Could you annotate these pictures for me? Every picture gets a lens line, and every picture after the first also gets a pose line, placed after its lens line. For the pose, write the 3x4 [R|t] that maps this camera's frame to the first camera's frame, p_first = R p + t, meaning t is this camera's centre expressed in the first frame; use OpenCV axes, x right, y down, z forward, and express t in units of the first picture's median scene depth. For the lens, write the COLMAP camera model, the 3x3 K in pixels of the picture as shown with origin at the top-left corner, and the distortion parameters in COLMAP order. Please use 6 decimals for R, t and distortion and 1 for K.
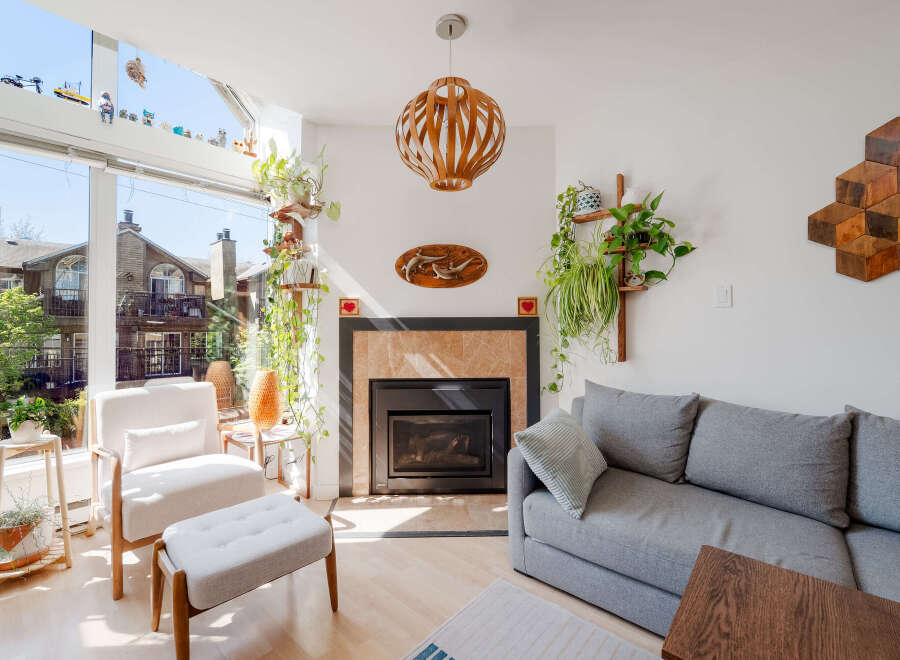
lens RADIAL K [[401.4, 0, 428.2], [0, 401.4, 319.8], [0, 0, 1]] dist [-0.002047, -0.000638]
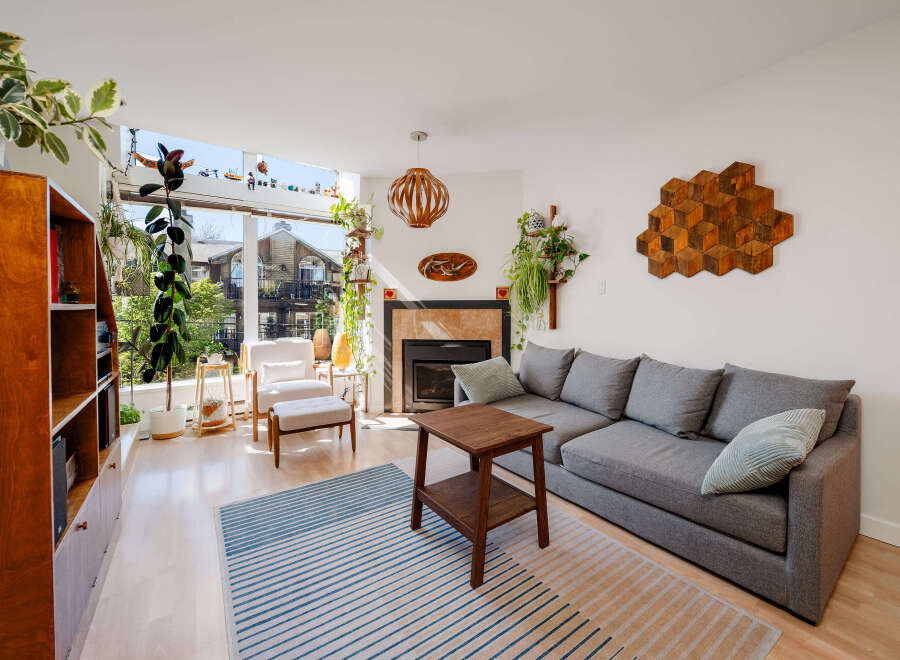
lens RADIAL K [[381.6, 0, 483.6], [0, 381.6, 311.3], [0, 0, 1]] dist [-0.001237, 0.000175]
pose [[0.985914, 0.004525, -0.167189, 0.421633], [-0.000577, 0.999720, 0.023656, 0.001128], [0.167249, -0.023226, 0.985641, -0.426413]]
